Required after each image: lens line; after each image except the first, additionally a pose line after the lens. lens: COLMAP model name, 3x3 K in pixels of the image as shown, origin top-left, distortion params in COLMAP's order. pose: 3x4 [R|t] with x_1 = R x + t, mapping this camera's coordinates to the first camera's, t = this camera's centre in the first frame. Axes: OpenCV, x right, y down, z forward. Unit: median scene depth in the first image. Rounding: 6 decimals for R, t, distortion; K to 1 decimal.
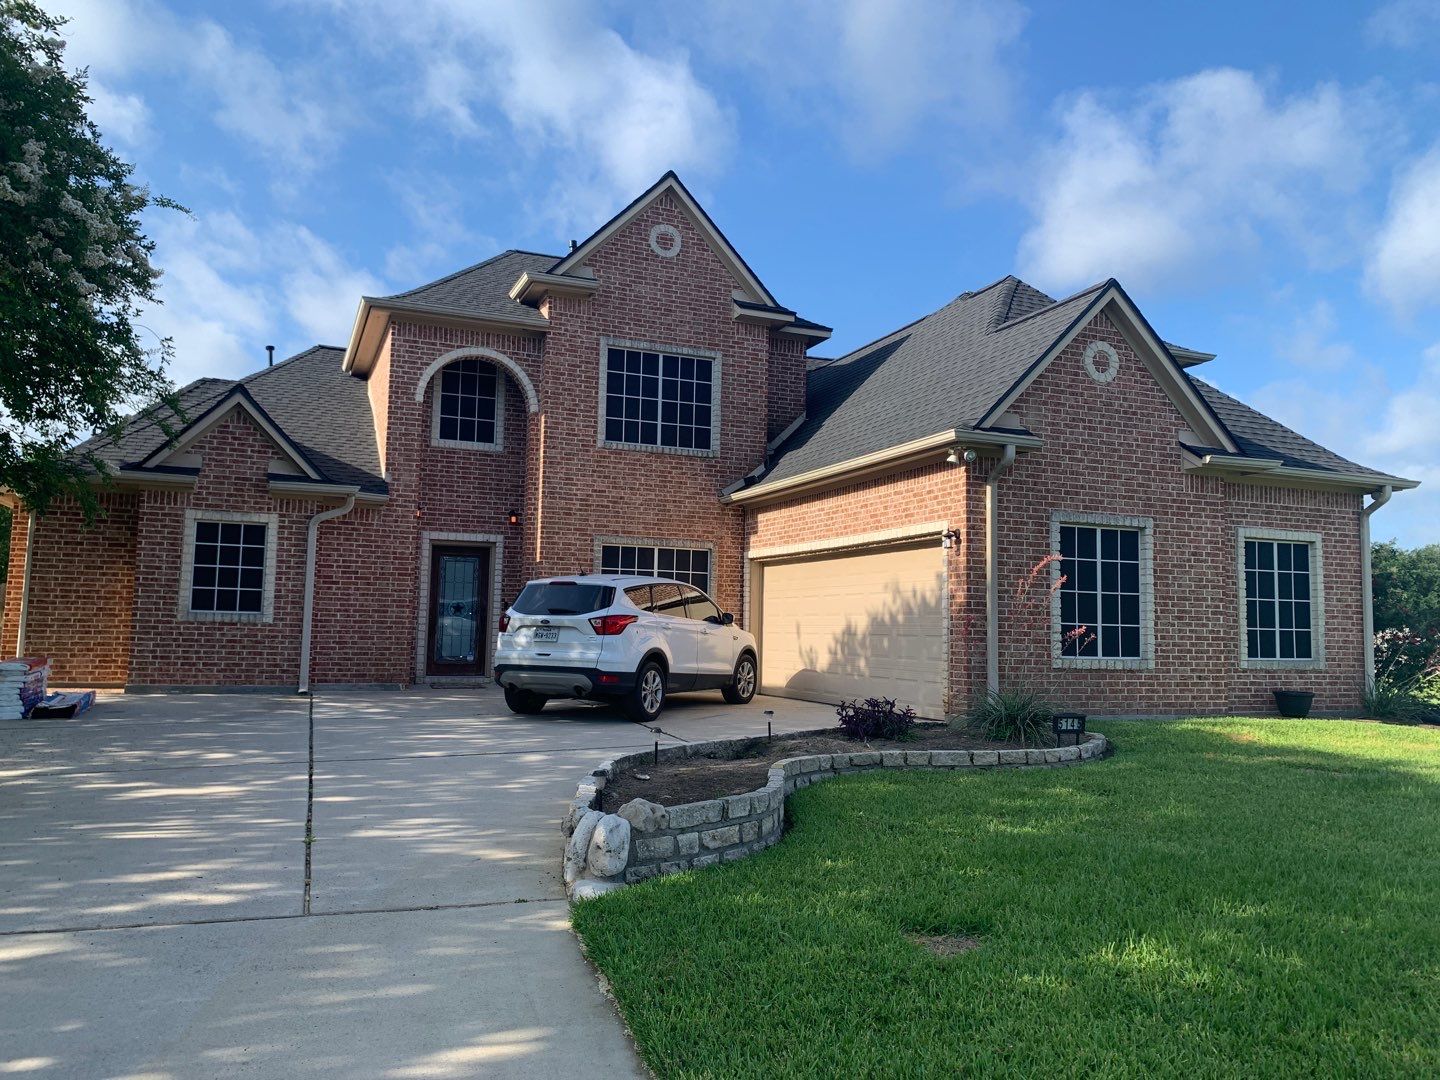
lens RADIAL K [[1104.9, 0, 720.0], [0, 1104.9, 540.0], [0, 0, 1]] dist [0.124451, -0.371150]
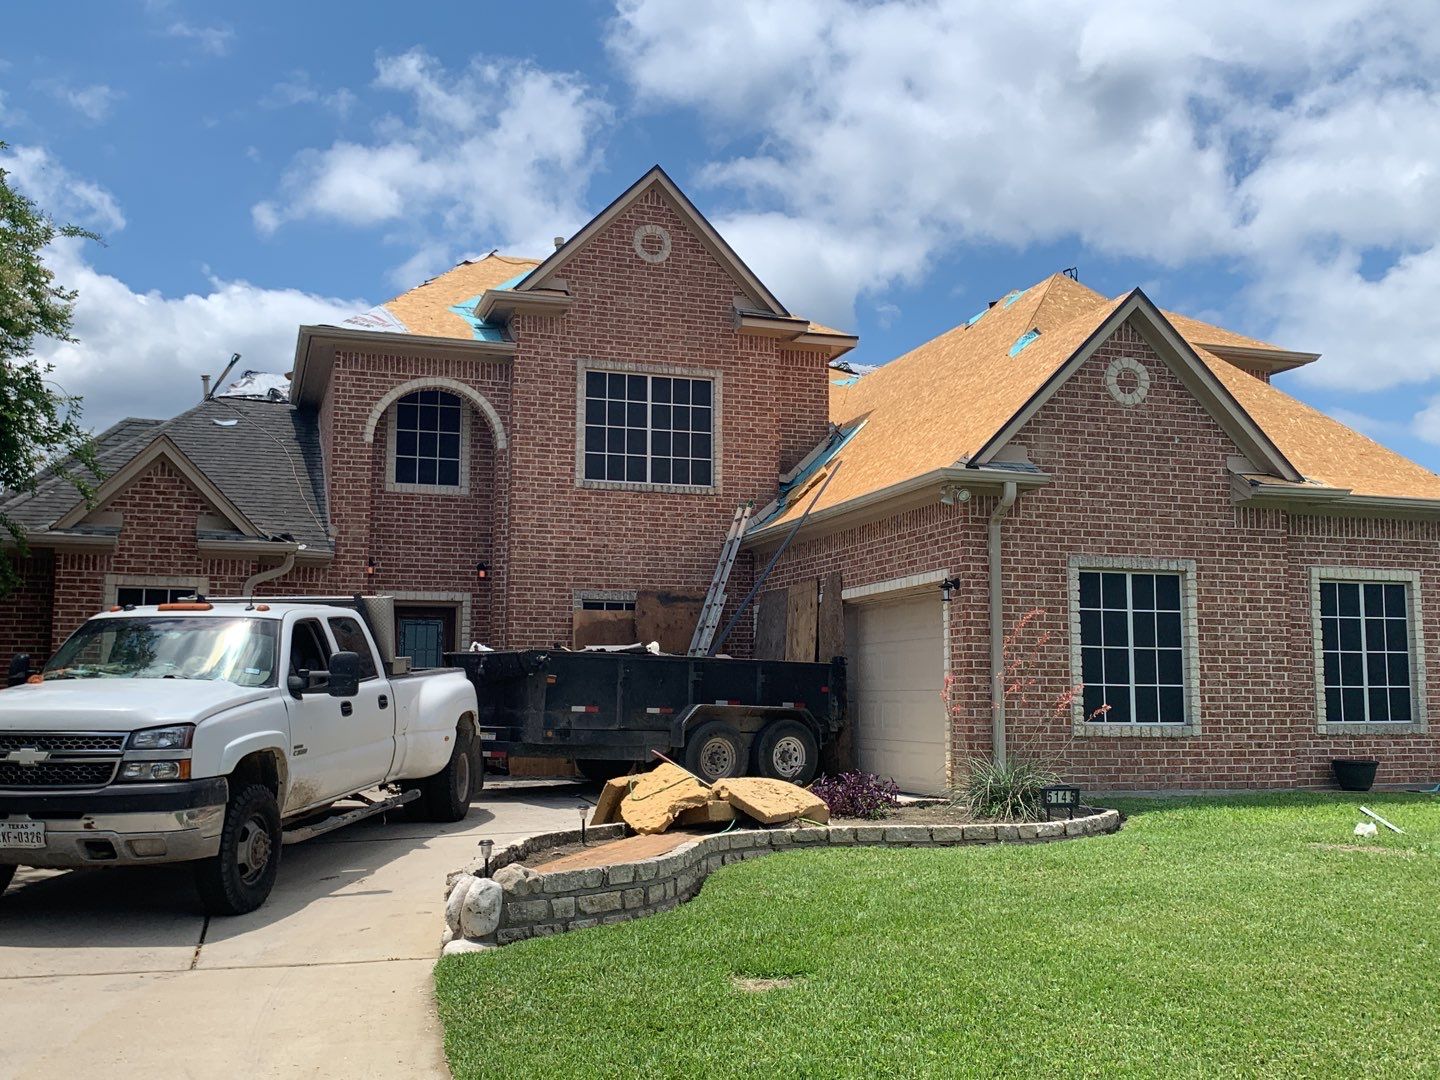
lens RADIAL K [[1470.1, 0, 720.0], [0, 1470.1, 540.0], [0, 0, 1]] dist [0.097753, -0.267731]
pose [[0.997491, -0.025115, -0.066184, 0.096401], [0.023224, 0.999304, -0.029191, -0.009816], [0.066871, 0.027581, 0.997380, -0.160117]]
